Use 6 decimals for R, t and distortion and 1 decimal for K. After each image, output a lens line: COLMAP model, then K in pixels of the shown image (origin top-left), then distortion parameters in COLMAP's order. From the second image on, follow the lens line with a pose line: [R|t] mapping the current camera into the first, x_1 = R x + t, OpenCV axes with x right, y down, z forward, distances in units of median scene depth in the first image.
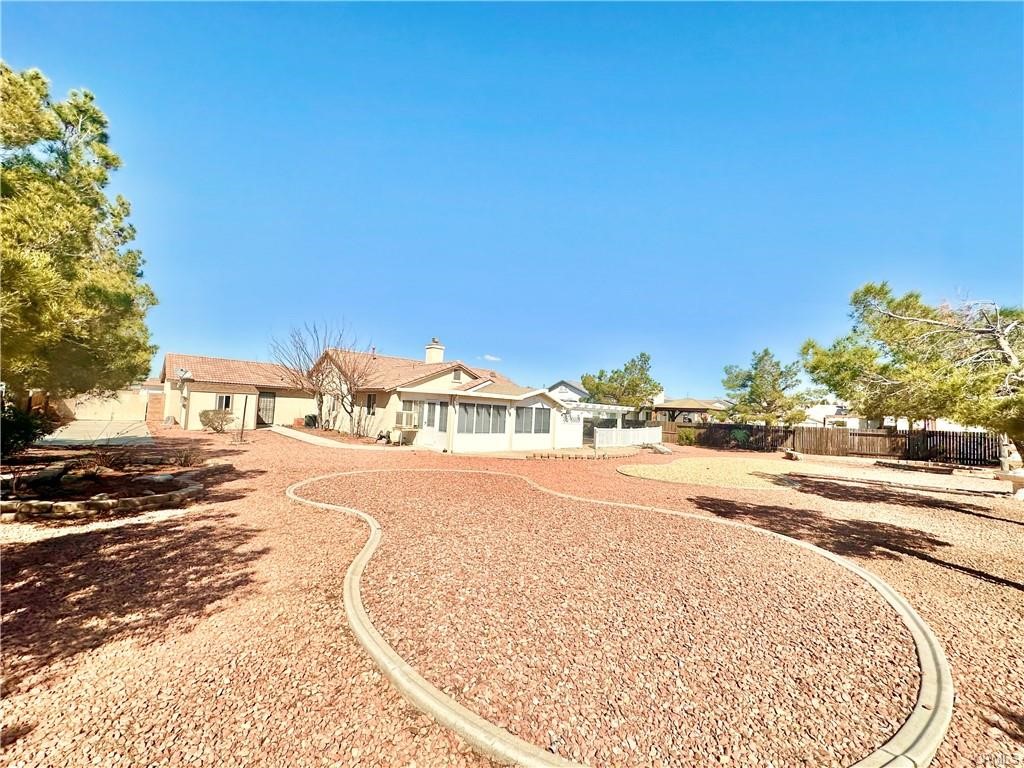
lens RADIAL K [[420.5, 0, 512.0], [0, 420.5, 384.0], [0, 0, 1]] dist [-0.001261, -0.000146]
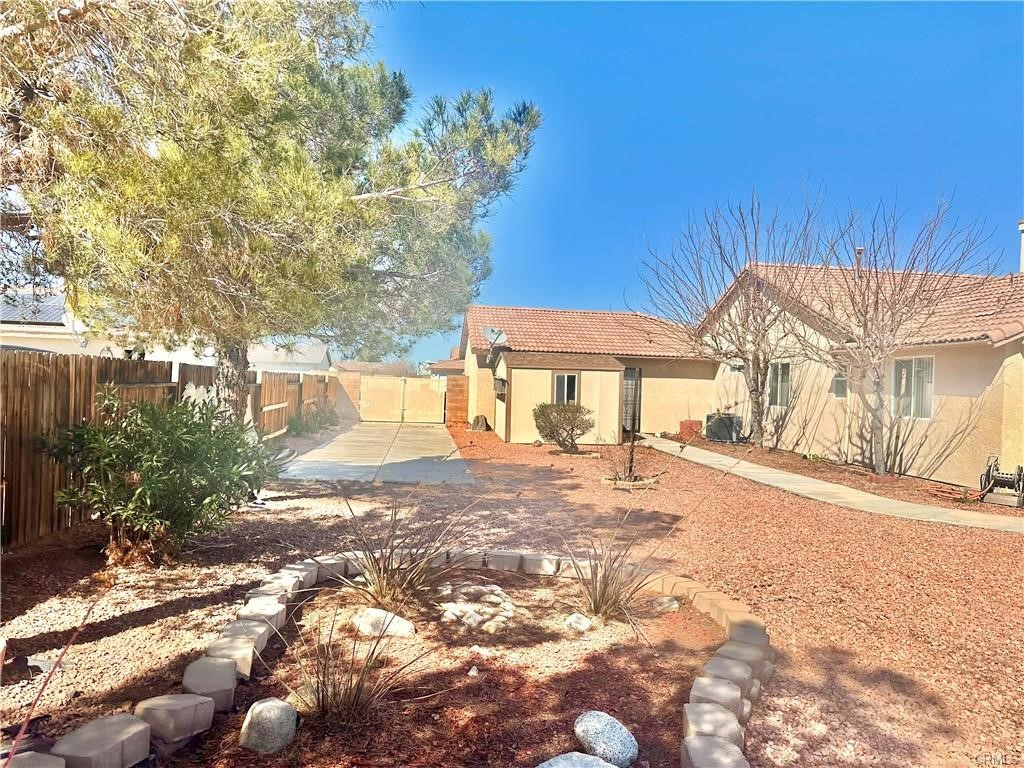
lens RADIAL K [[725.1, 0, 512.0], [0, 725.1, 384.0], [0, 0, 1]] dist [0.058287, 0.000261]
pose [[0.819771, -0.017549, -0.572422, -0.232588], [0.037959, 0.998997, 0.023736, 0.014616], [0.571432, -0.041187, 0.819615, 0.245578]]
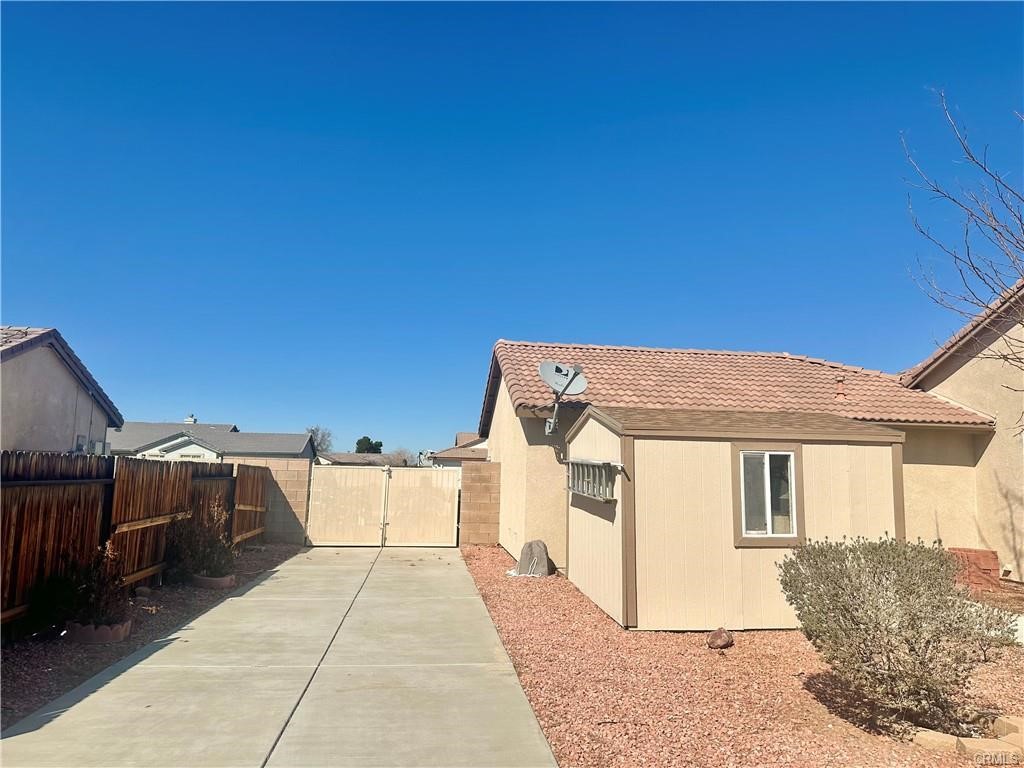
lens RADIAL K [[725.1, 0, 512.0], [0, 725.1, 384.0], [0, 0, 1]] dist [0.058287, 0.000261]
pose [[0.818085, -0.094289, -0.567315, -0.553153], [0.043874, 0.993826, -0.101908, 0.023325], [0.573421, 0.058479, 0.817171, 0.607729]]
